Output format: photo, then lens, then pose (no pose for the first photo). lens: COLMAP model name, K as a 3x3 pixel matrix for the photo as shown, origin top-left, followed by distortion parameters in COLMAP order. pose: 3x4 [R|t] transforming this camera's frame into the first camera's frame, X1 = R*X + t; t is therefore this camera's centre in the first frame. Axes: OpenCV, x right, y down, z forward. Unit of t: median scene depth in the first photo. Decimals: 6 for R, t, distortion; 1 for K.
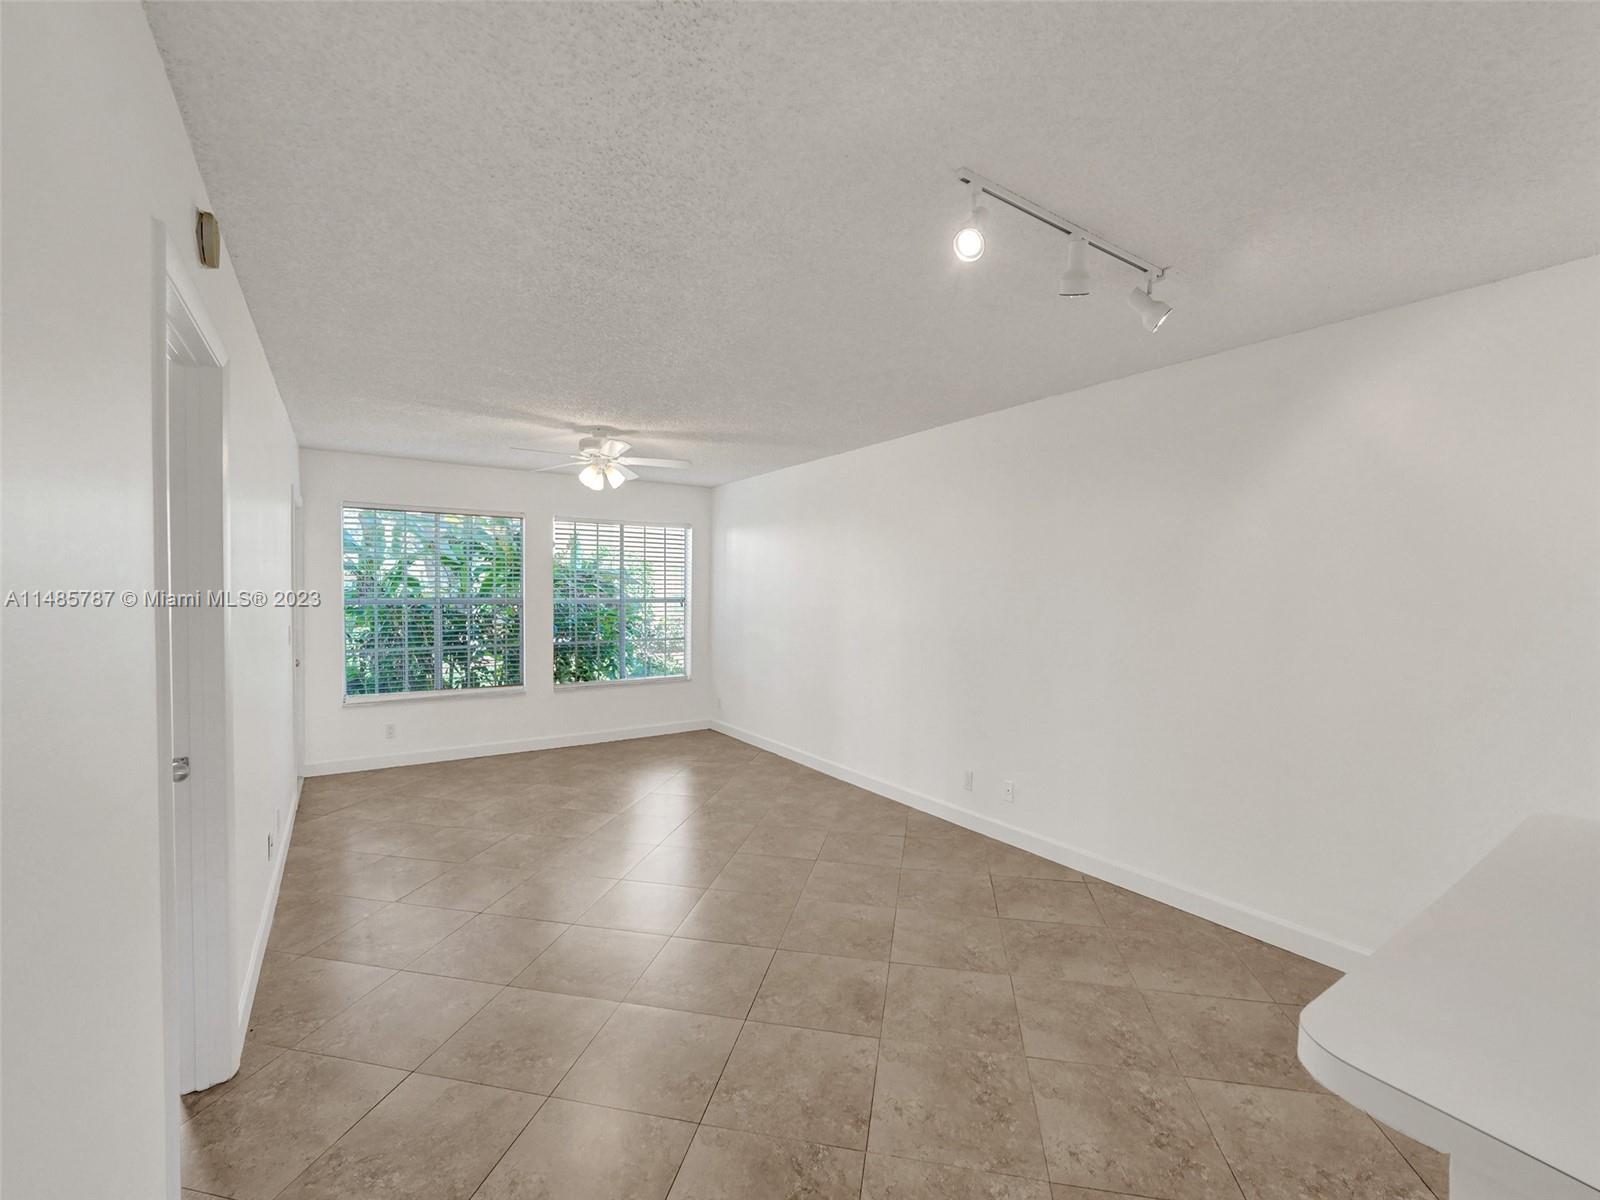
lens RADIAL K [[657.7, 0, 798.3], [0, 657.7, 607.7], [0, 0, 1]] dist [0.000481, 0.000026]
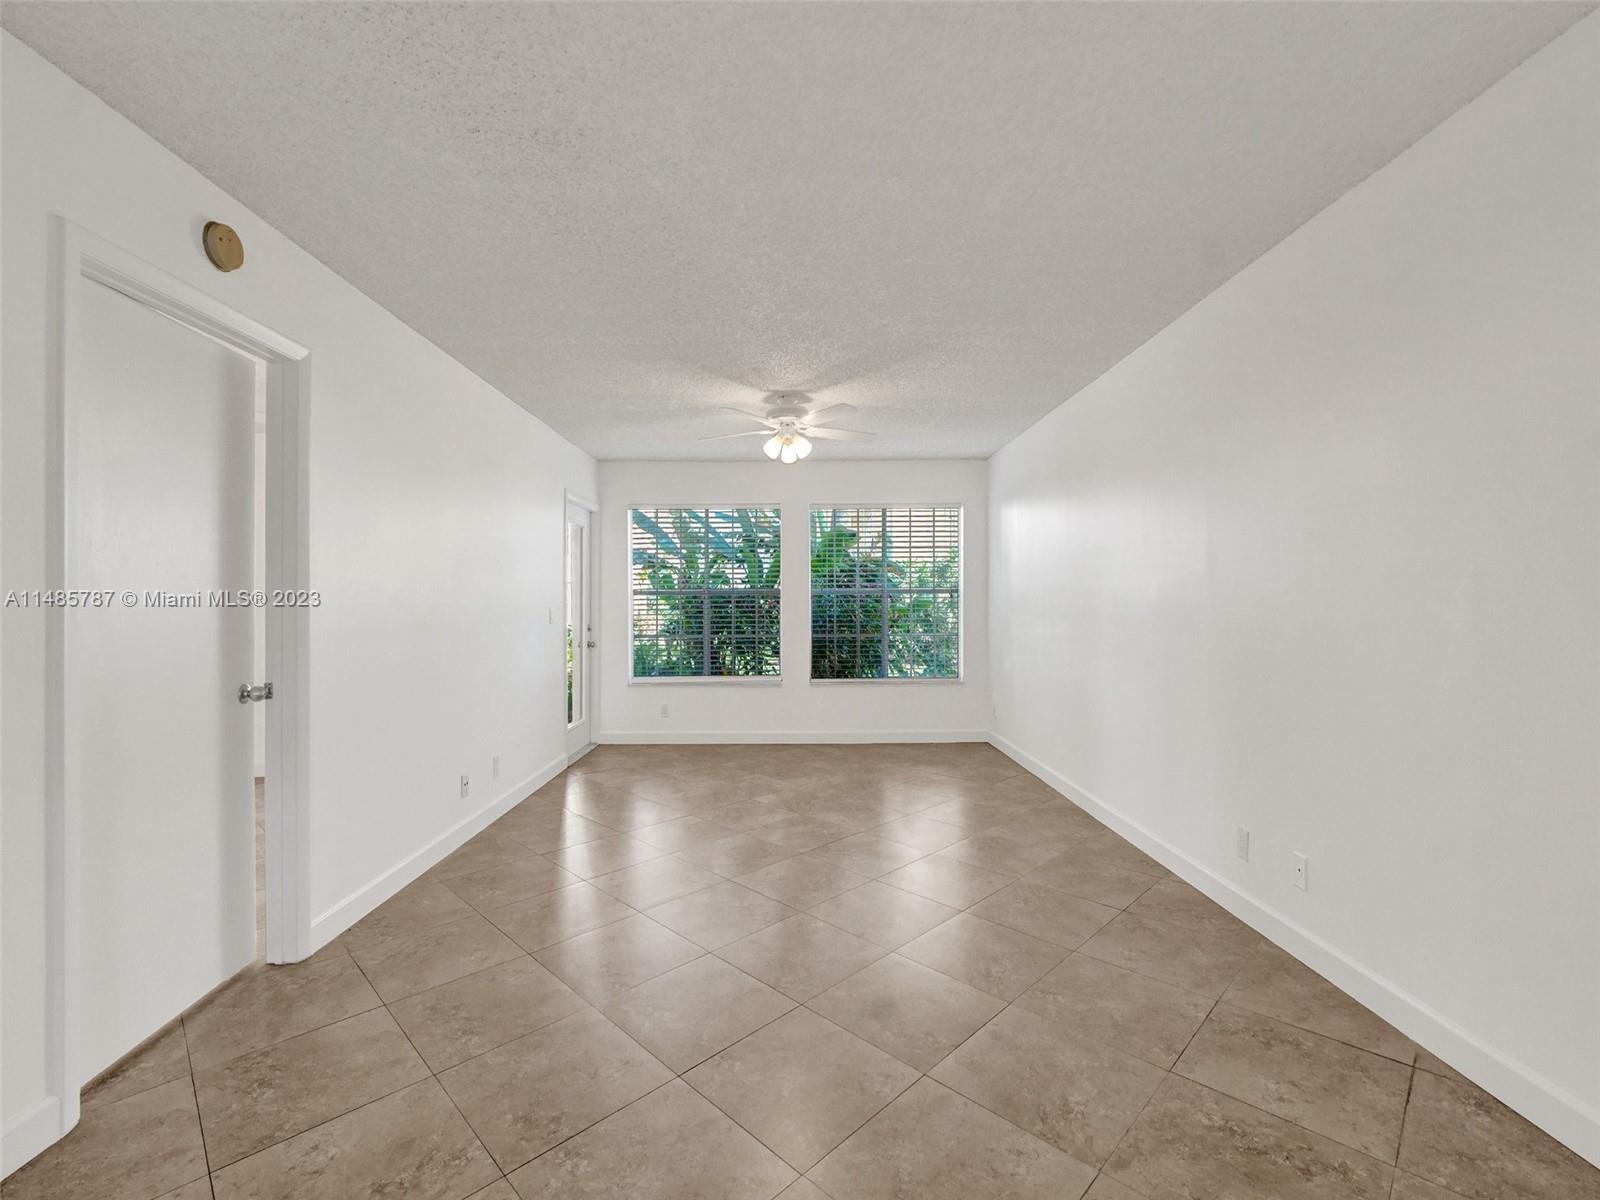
lens RADIAL K [[691.6, 0, 804.9], [0, 691.6, 603.1], [0, 0, 1]] dist [-0.001889, 0.000239]
pose [[0.836721, -0.012246, -0.547492, 0.244890], [-0.002375, 0.999659, -0.025989, 0.046120], [0.547624, 0.023046, 0.836407, 0.193562]]
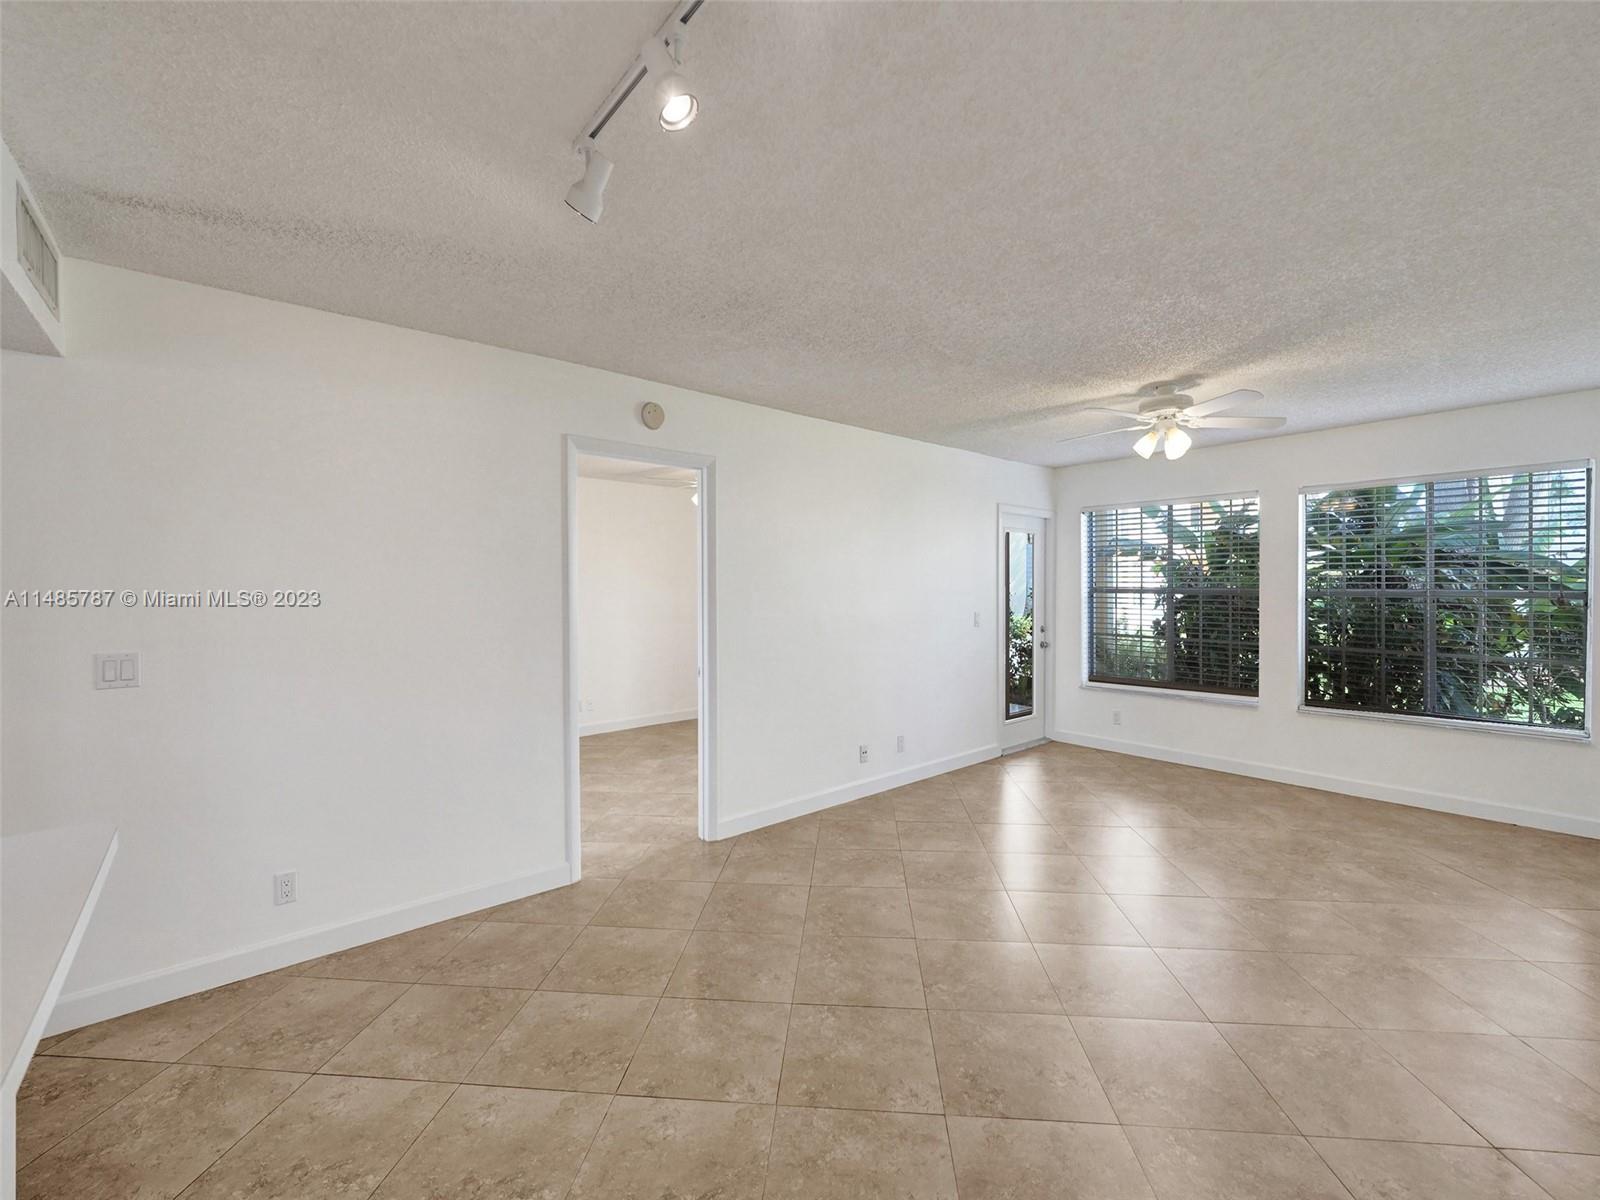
lens RADIAL K [[673.7, 0, 806.3], [0, 673.7, 604.9], [0, 0, 1]] dist [-0.002673, 0.000013]
pose [[0.128644, 0.014970, -0.991578, 0.461522], [-0.020000, 0.999722, 0.012498, 0.003353], [0.991489, 0.018224, 0.128907, 0.436960]]
